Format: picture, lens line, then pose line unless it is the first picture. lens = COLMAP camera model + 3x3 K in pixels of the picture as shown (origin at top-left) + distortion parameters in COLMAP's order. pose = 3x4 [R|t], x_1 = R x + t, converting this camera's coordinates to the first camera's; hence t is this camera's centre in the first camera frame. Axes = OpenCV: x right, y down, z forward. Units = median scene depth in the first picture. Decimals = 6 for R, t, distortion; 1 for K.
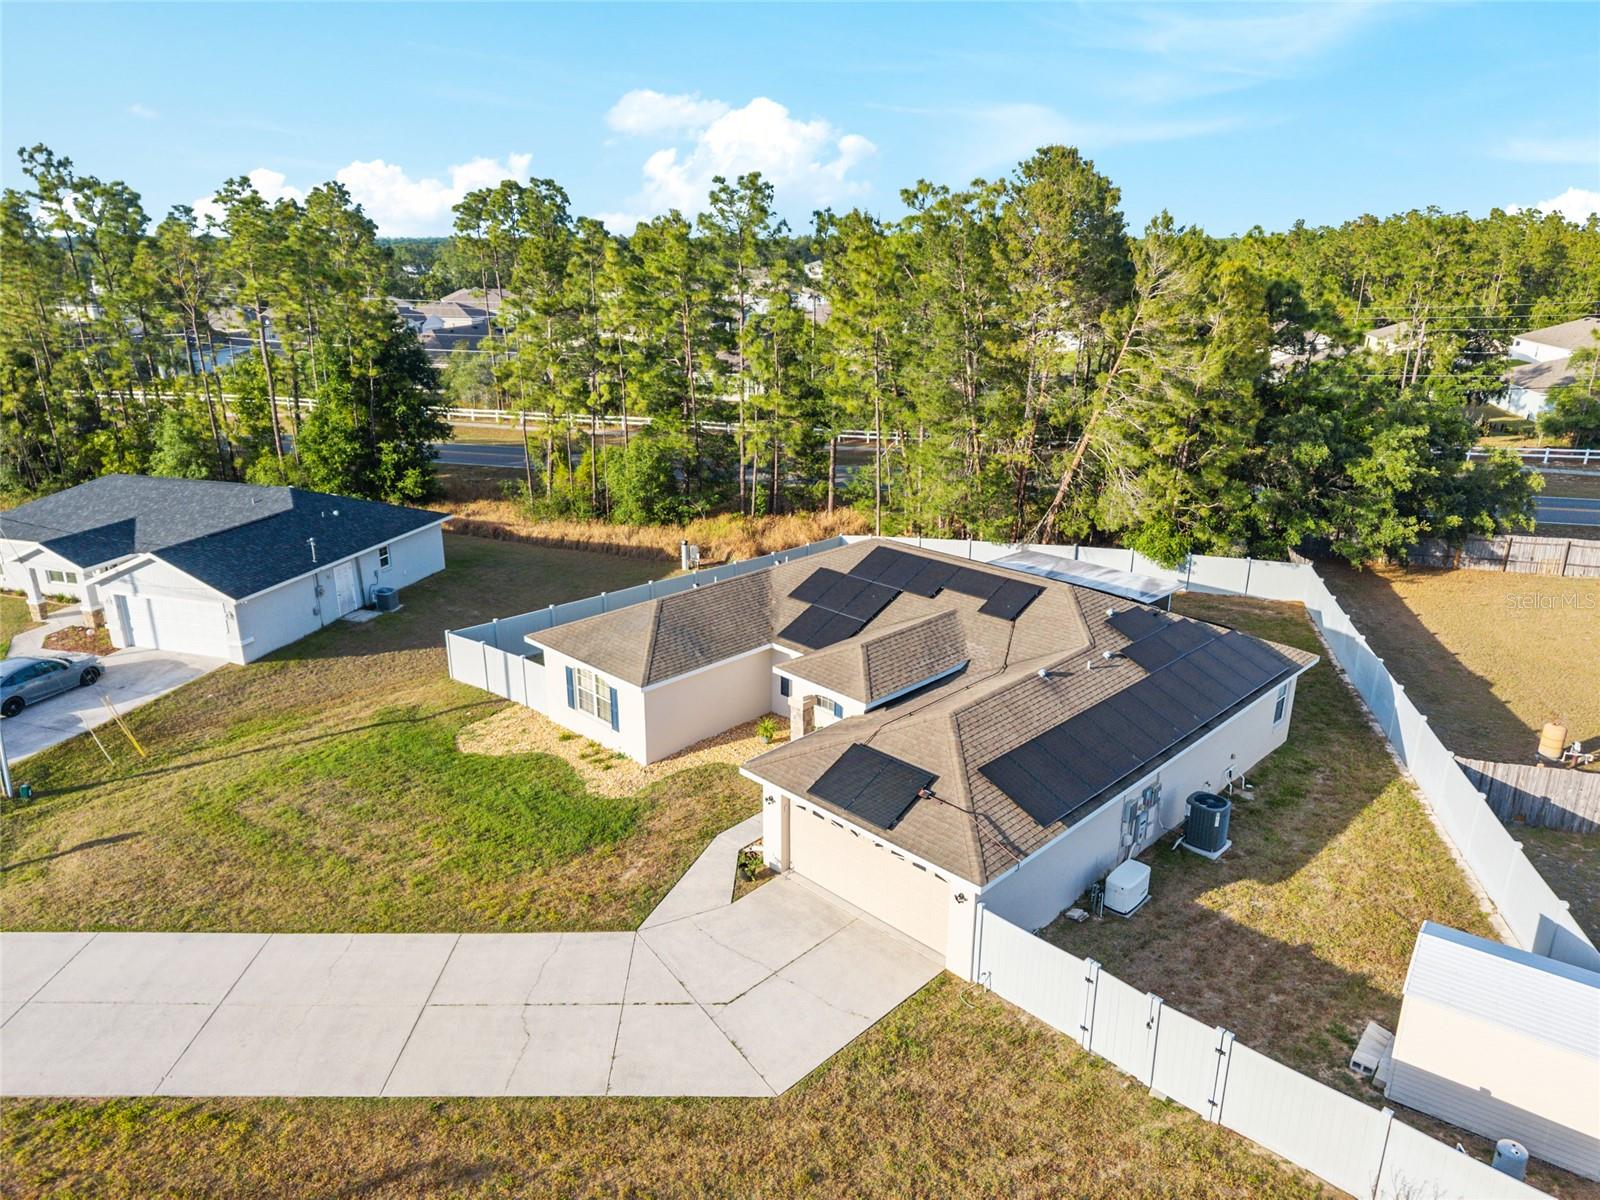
lens RADIAL K [[1066.3, 0, 789.2], [0, 1066.3, 610.1], [0, 0, 1]] dist [0.045658, -0.051677]
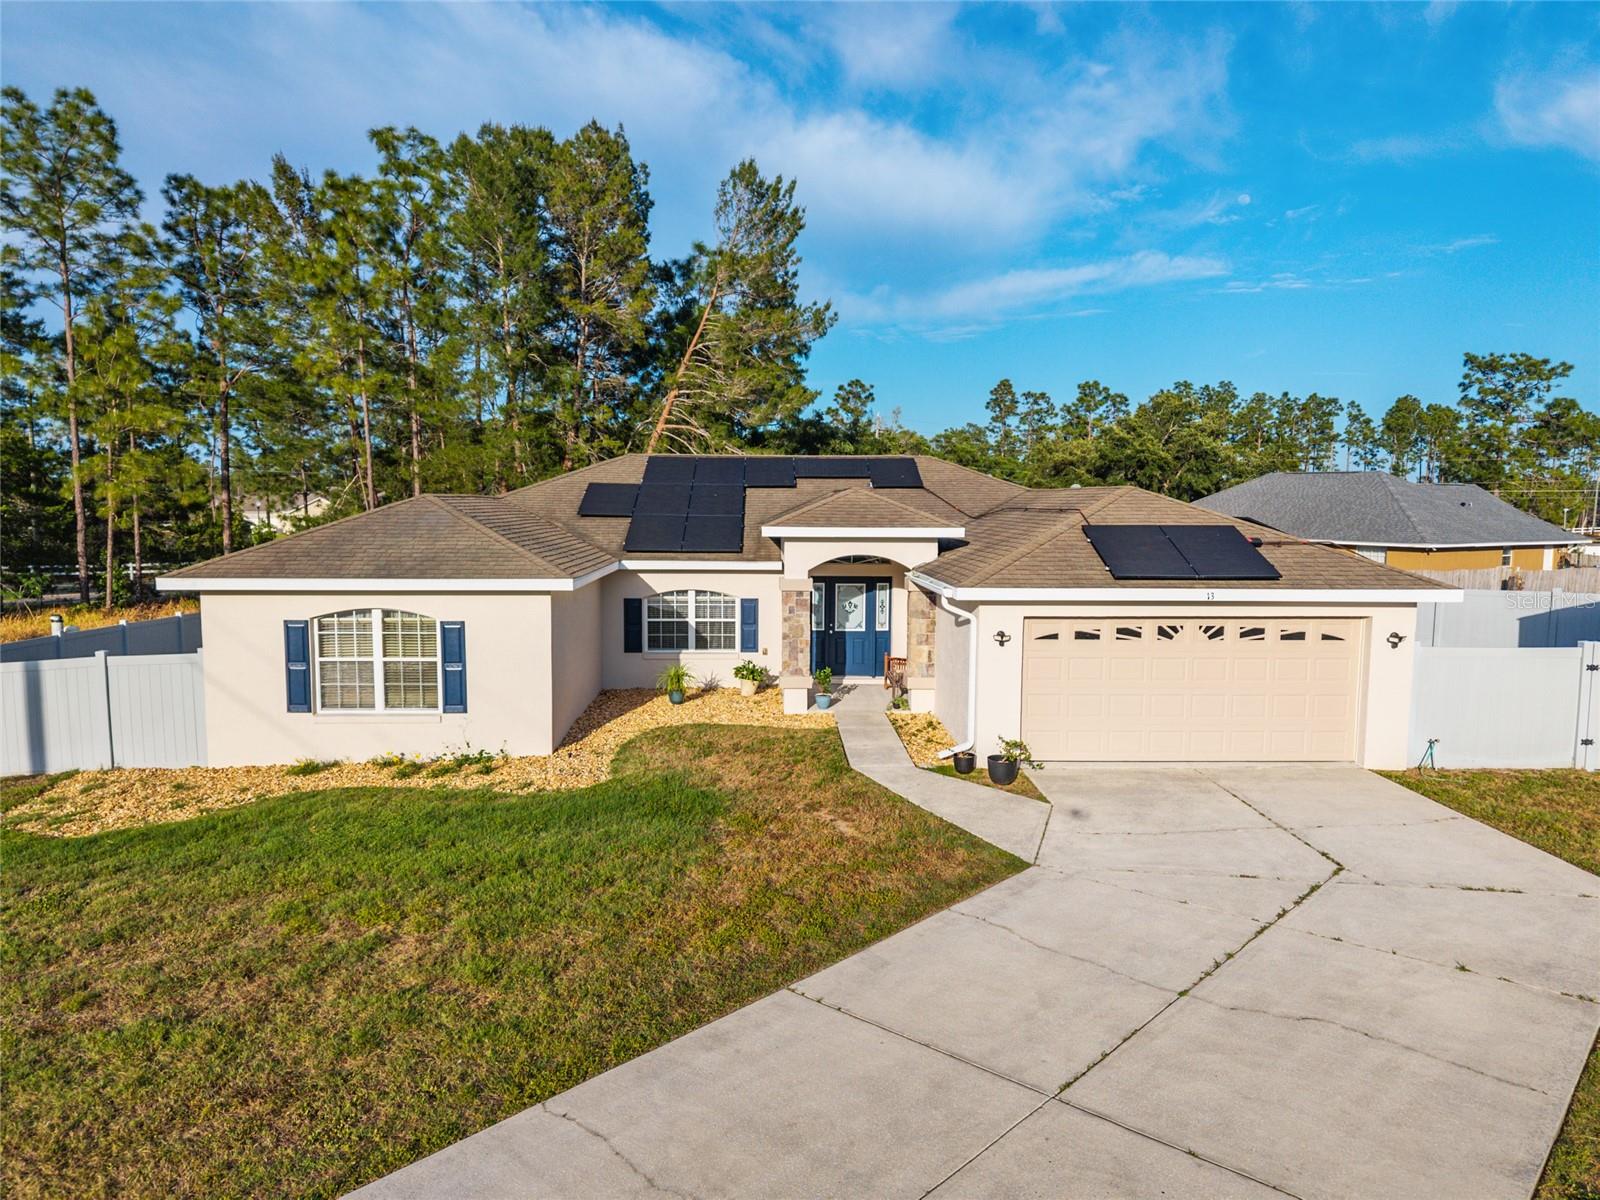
lens RADIAL K [[1074.5, 0, 792.9], [0, 1074.5, 601.3], [0, 0, 1]] dist [0.005326, 0.006170]
pose [[0.685986, -0.066635, 0.724557, -0.518130], [0.235096, 0.962685, -0.134045, 0.207874], [-0.688588, 0.262293, 0.676054, 0.663435]]
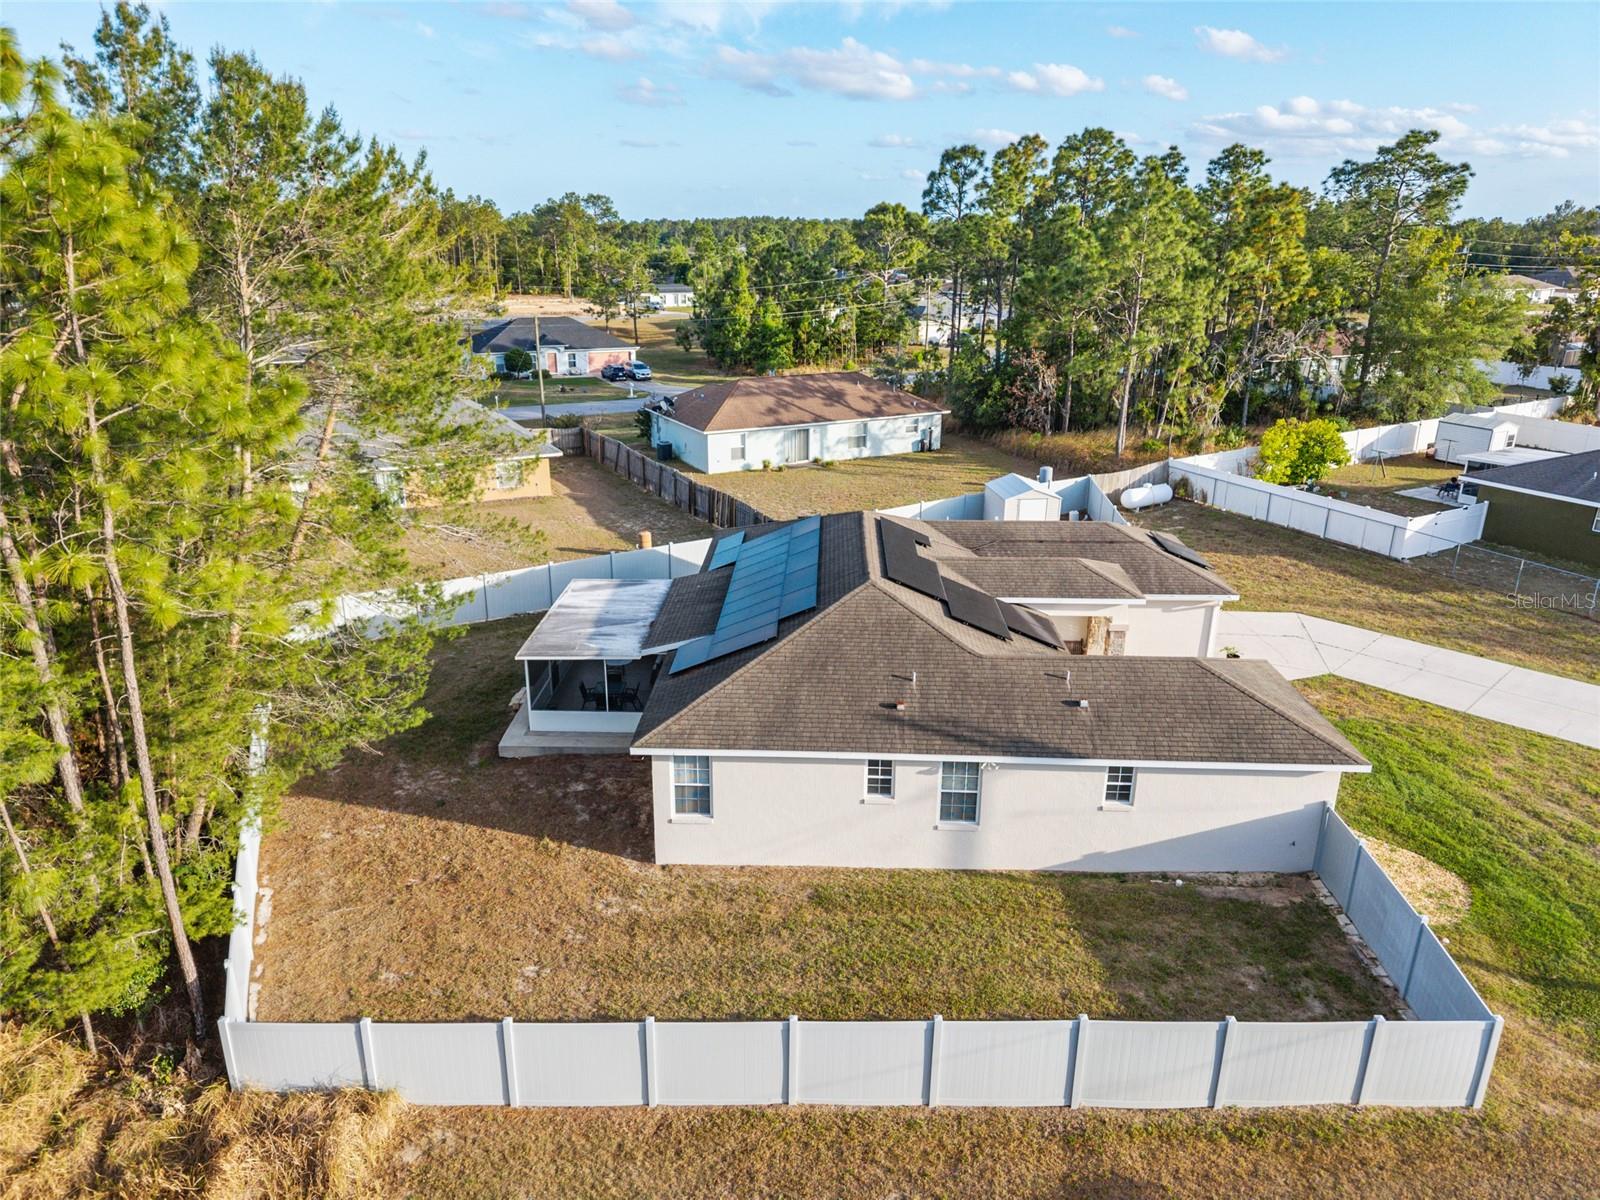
lens RADIAL K [[1059.9, 0, 790.2], [0, 1059.9, 605.5], [0, 0, 1]] dist [0.099978, -0.164310]
pose [[-0.680514, -0.247454, 0.689686, -0.580281], [0.237030, 0.816298, 0.526759, -0.666687], [-0.693338, 0.521943, -0.496848, 2.024999]]
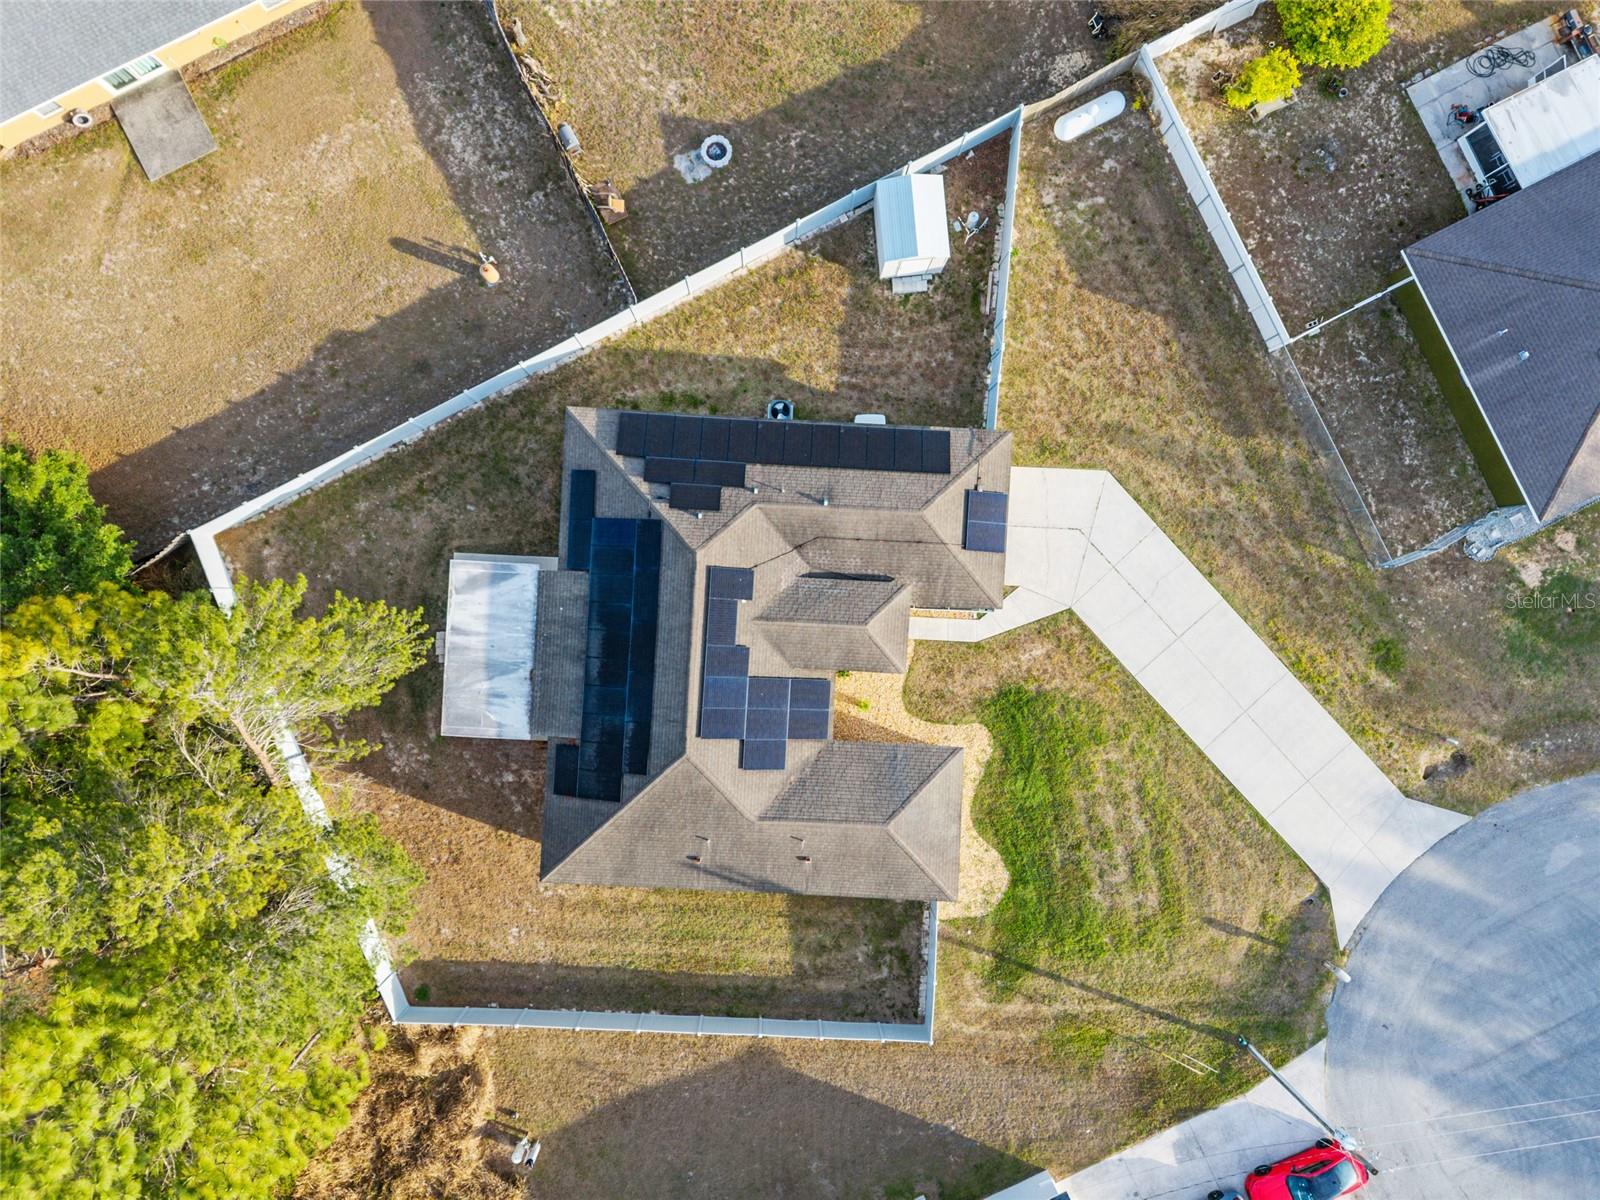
lens RADIAL K [[1066.3, 0, 789.2], [0, 1066.3, 610.1], [0, 0, 1]] dist [0.045658, -0.051677]
pose [[-0.670213, -0.742112, -0.009151, 0.183767], [0.231439, -0.220699, 0.947485, -1.454371], [-0.705160, 0.632899, 0.319670, 0.698710]]
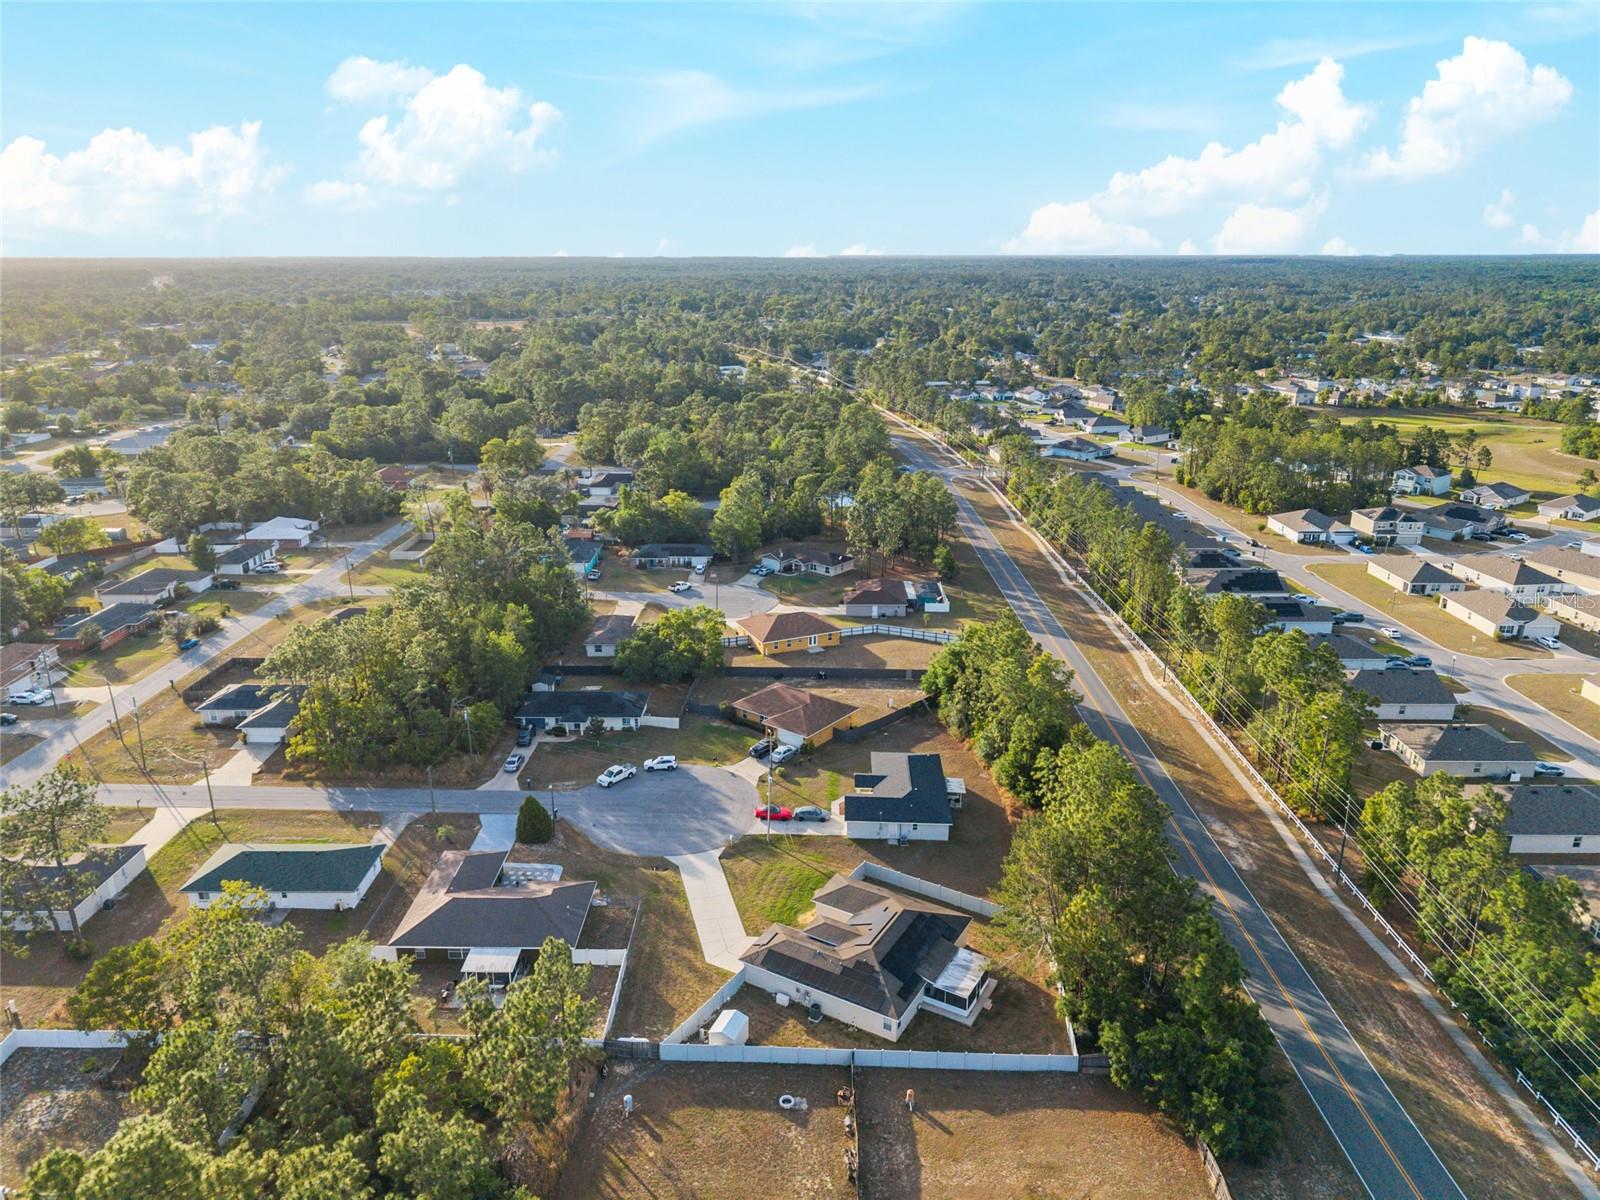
lens RADIAL K [[1059.9, 0, 790.2], [0, 1059.9, 605.5], [0, 0, 1]] dist [0.099978, -0.164310]
pose [[0.253130, 0.301319, -0.919311, 3.558570], [-0.316252, 0.923823, 0.215719, -1.991255], [0.914281, 0.236129, 0.329141, -0.686267]]
